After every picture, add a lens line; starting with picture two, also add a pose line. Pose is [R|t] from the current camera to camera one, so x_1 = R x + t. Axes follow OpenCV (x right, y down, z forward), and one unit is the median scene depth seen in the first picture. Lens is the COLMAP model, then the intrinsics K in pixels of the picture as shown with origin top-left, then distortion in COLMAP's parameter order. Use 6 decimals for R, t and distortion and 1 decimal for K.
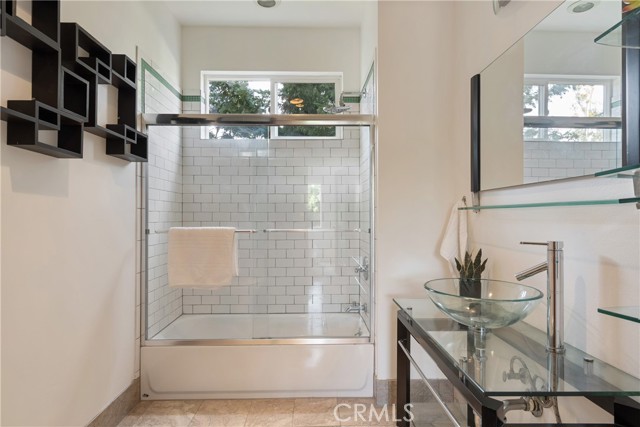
lens RADIAL K [[358.2, 0, 319.5], [0, 358.2, 214.0], [0, 0, 1]] dist [-0.006904, 0.000835]
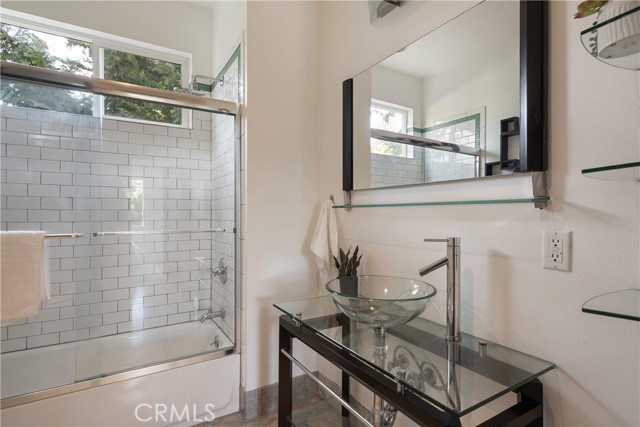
lens RADIAL K [[322.0, 0, 320.9], [0, 322.0, 215.3], [0, 0, 1]] dist [-0.000987, 0.000739]
pose [[0.863118, -0.003130, 0.504993, -0.109649], [-0.001169, 0.999966, 0.008196, 0.001305], [-0.505001, -0.007664, 0.863085, 0.232398]]
